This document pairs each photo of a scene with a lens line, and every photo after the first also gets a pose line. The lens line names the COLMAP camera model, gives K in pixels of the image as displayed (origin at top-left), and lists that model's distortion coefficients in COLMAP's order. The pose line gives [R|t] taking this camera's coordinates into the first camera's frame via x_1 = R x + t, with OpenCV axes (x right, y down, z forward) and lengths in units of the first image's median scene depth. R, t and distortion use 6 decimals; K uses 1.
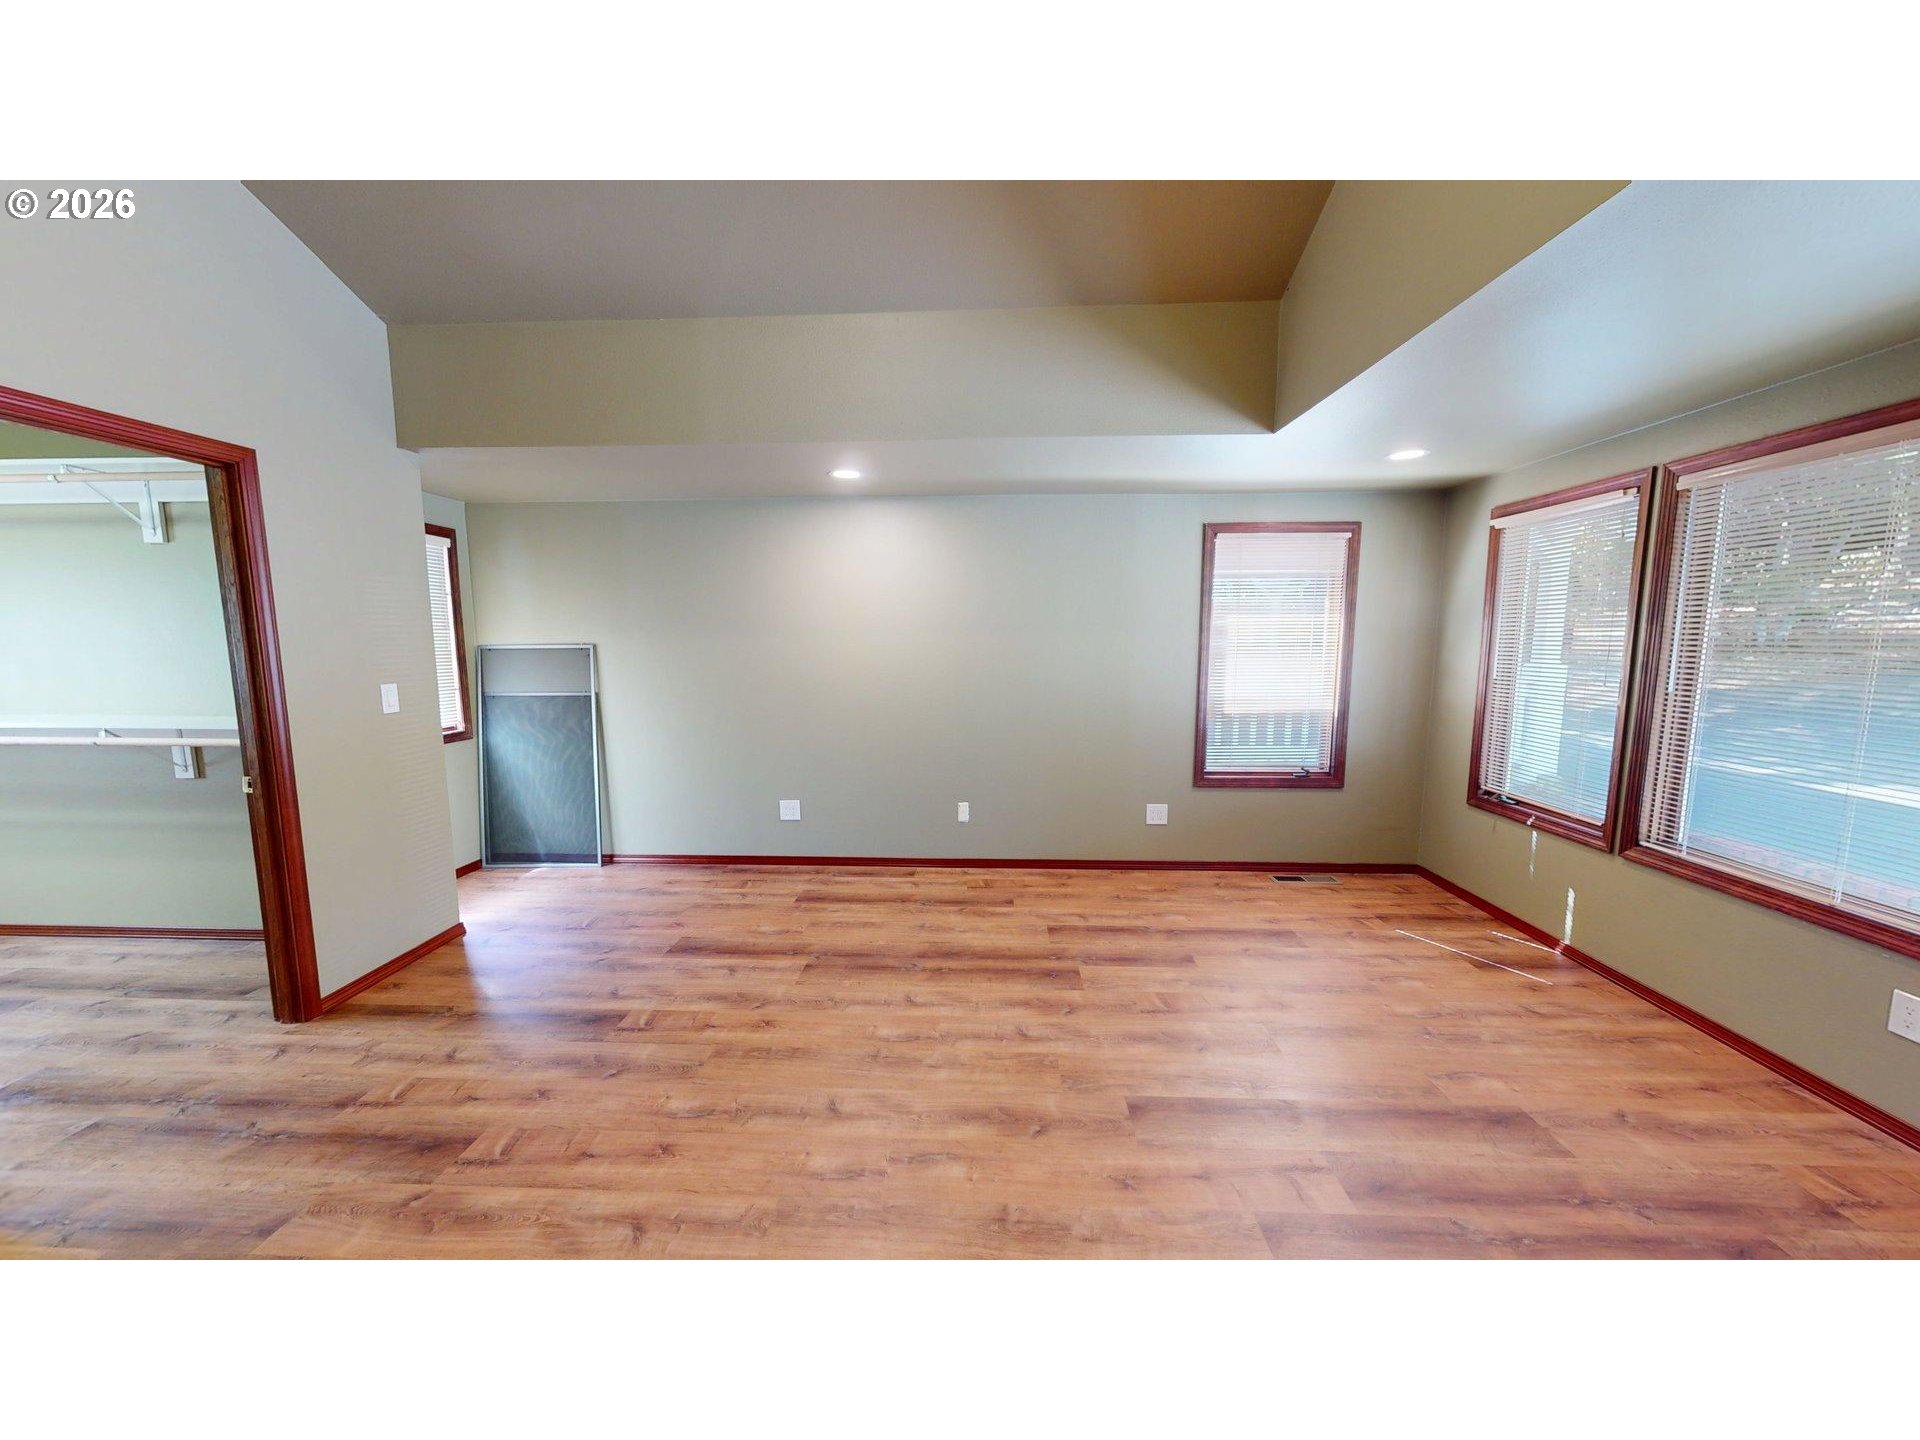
lens RADIAL K [[697.7, 0, 956.7], [0, 697.7, 720.0], [0, 0, 1]] dist [0.001585, -0.000614]
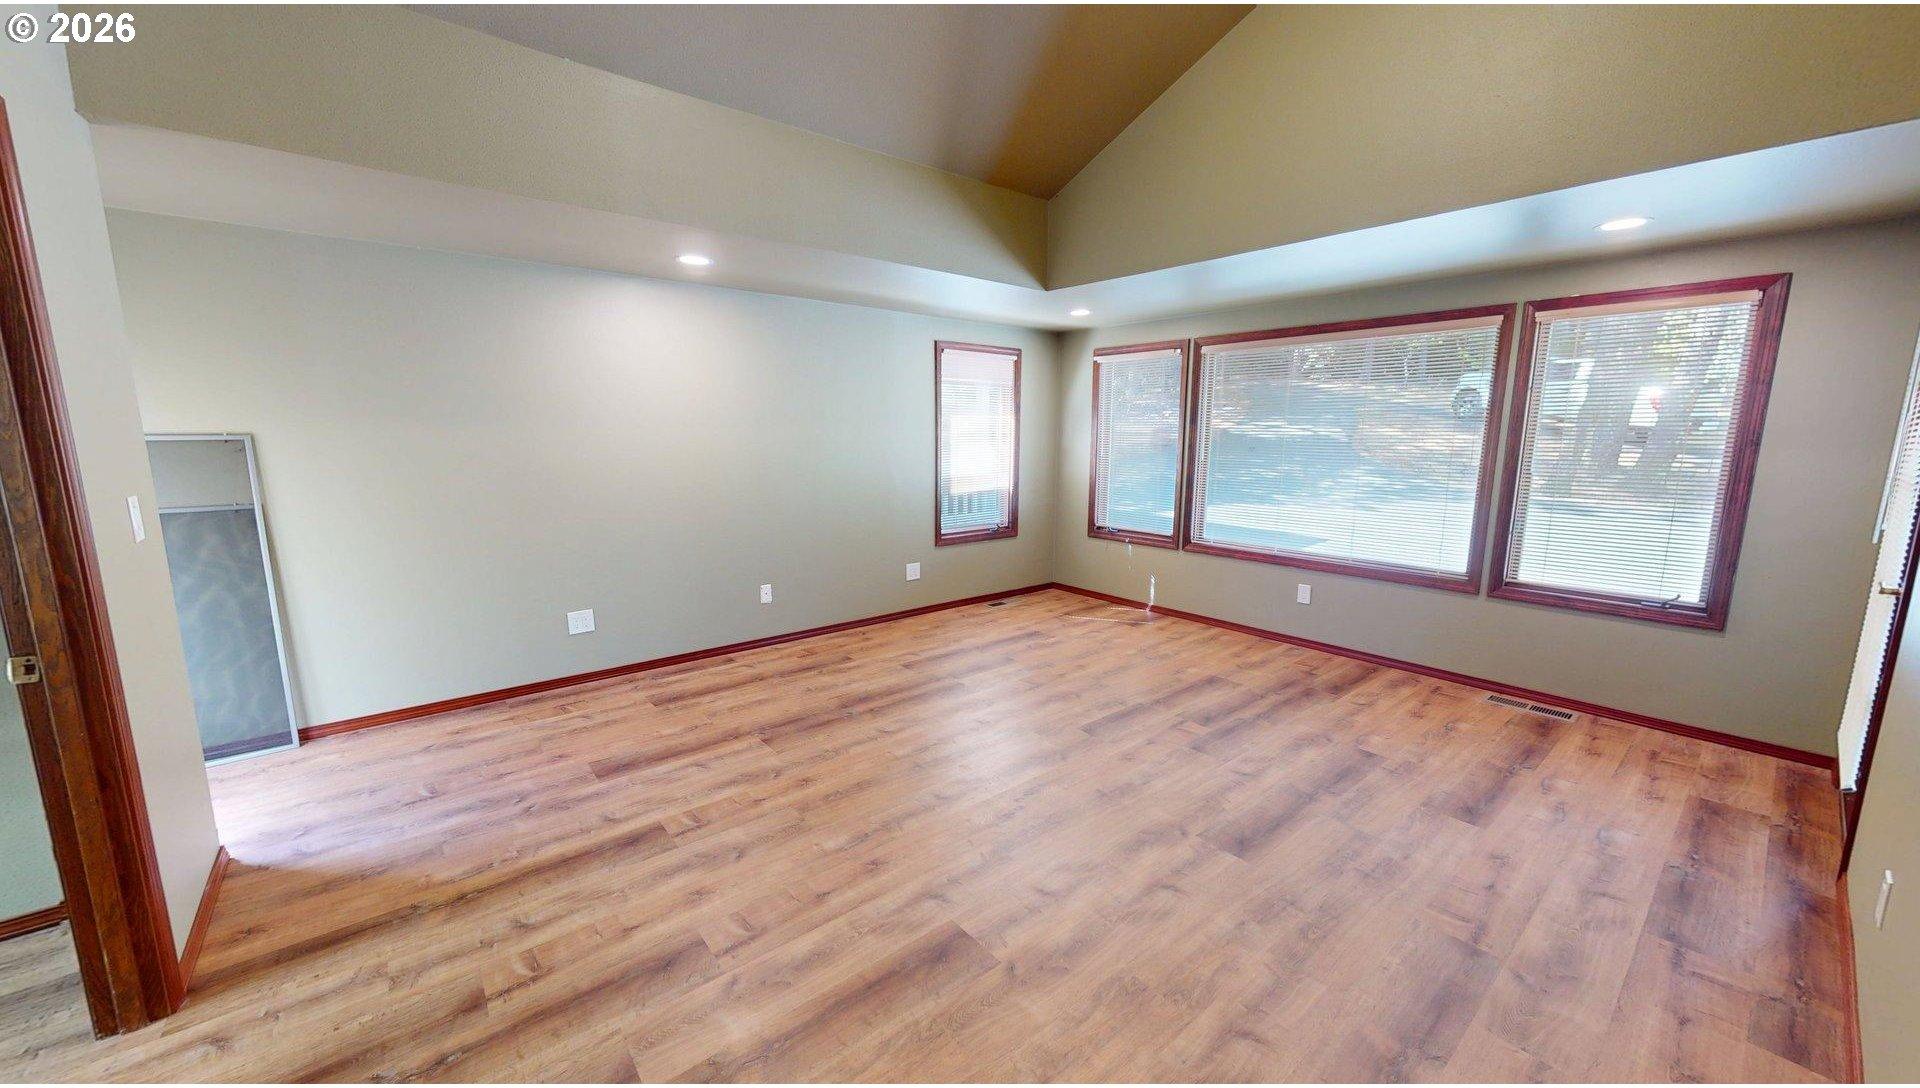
lens RADIAL K [[697.6, 0, 956.8], [0, 697.6, 543.8], [0, 0, 1]] dist [0.003088, -0.000921]
pose [[0.741678, -0.103303, 0.662754, -0.616709], [0.074178, 0.994641, 0.072024, 0.001108], [-0.666642, -0.004257, 0.745366, 0.017304]]
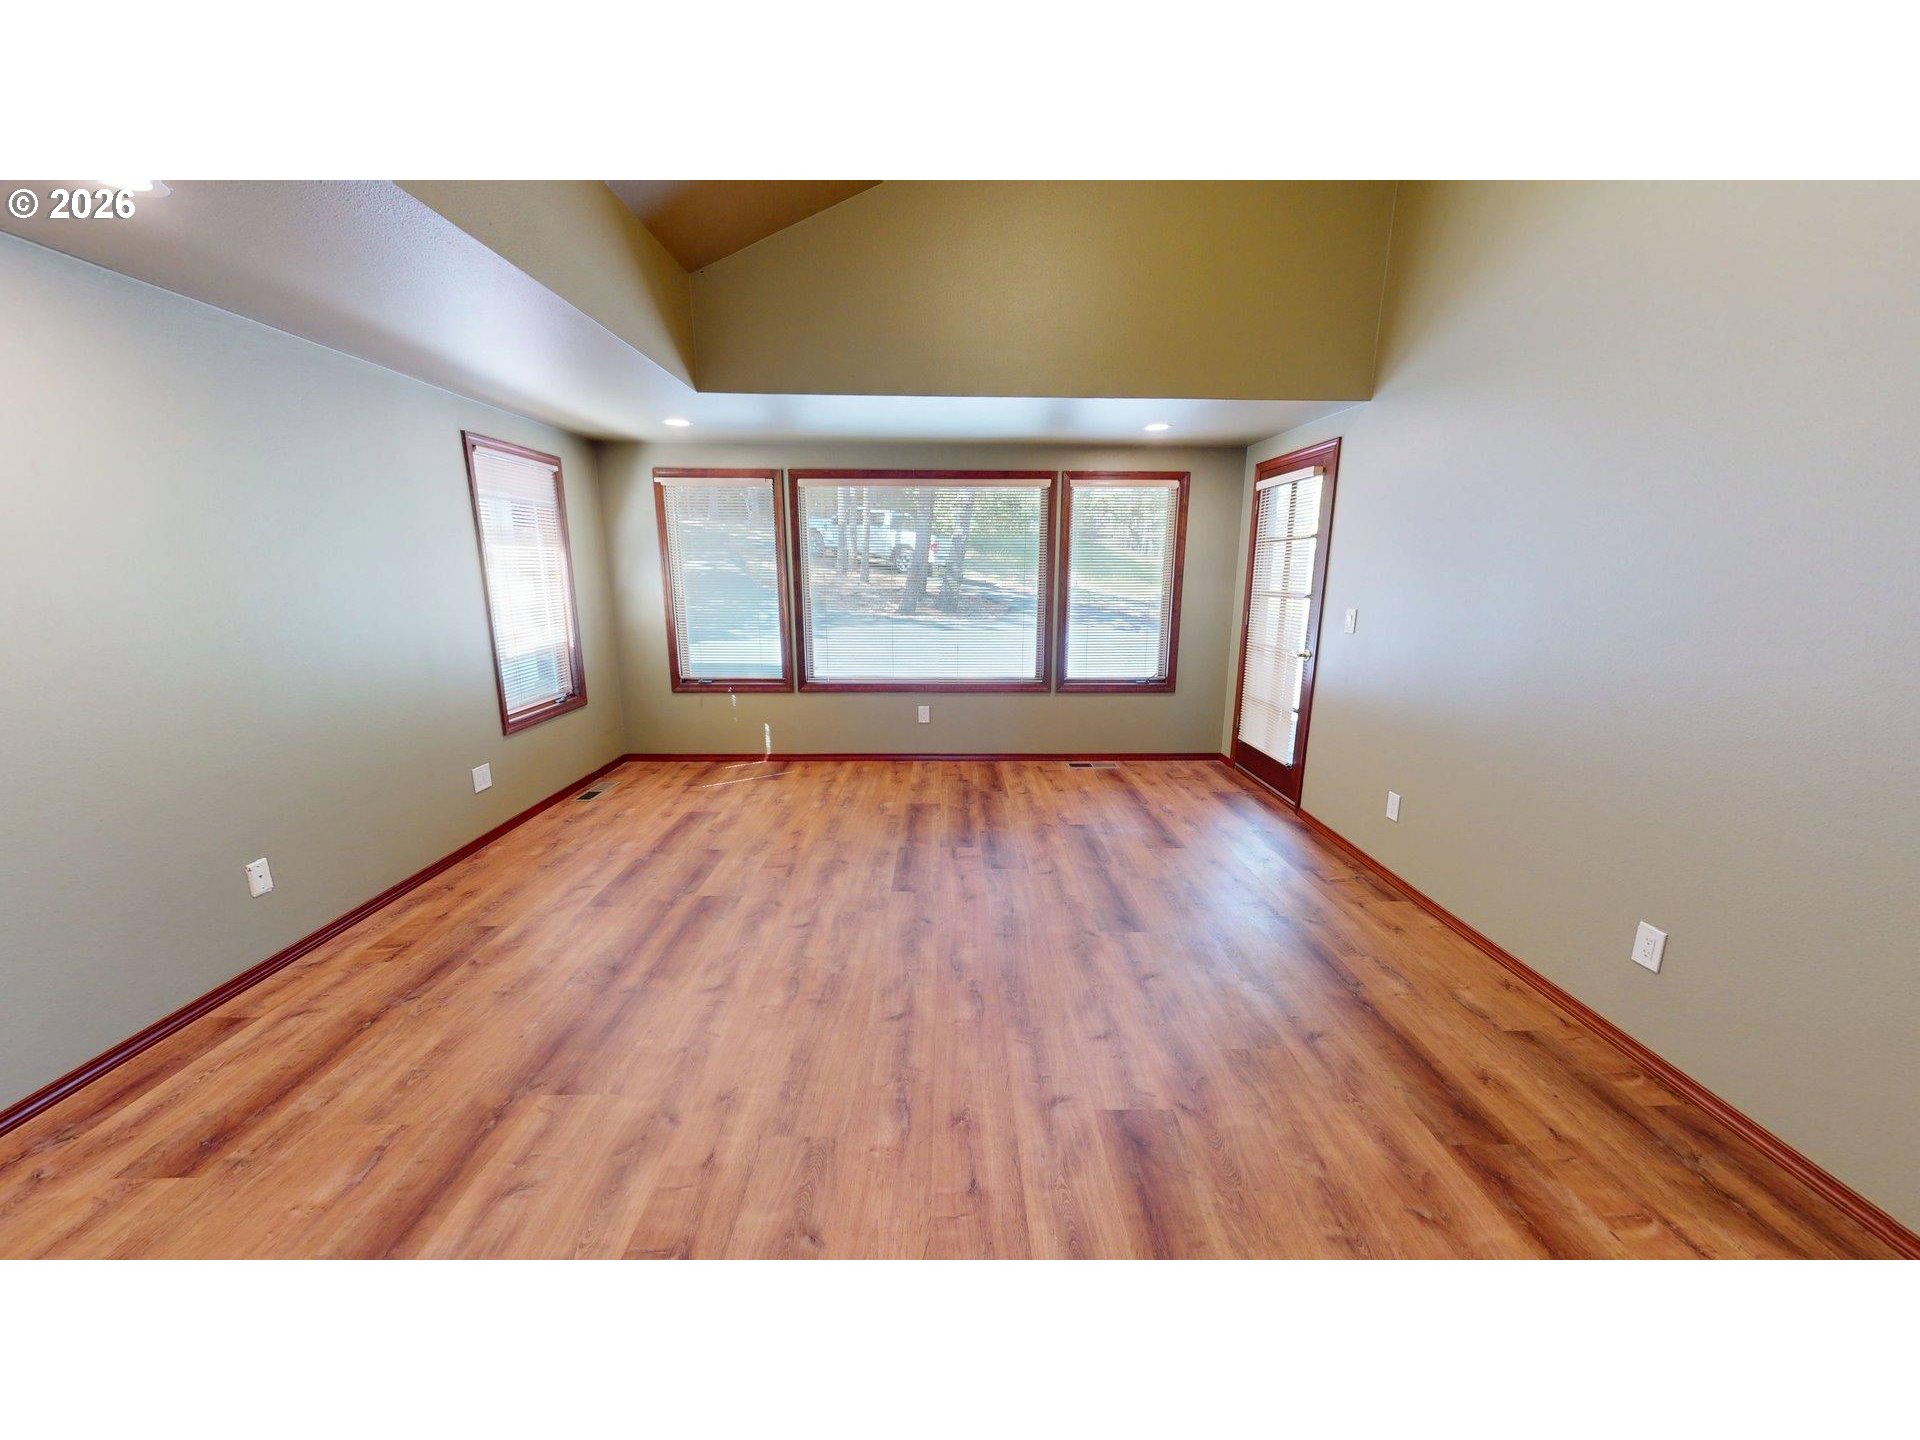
lens RADIAL K [[697.7, 0, 959.2], [0, 697.7, 725.9], [0, 0, 1]] dist [0.001585, -0.000614]
pose [[-0.063301, -0.221002, 0.973217, -0.723984], [0.112683, 0.967354, 0.226999, -0.069510], [-0.991613, 0.124035, -0.036331, 0.572795]]
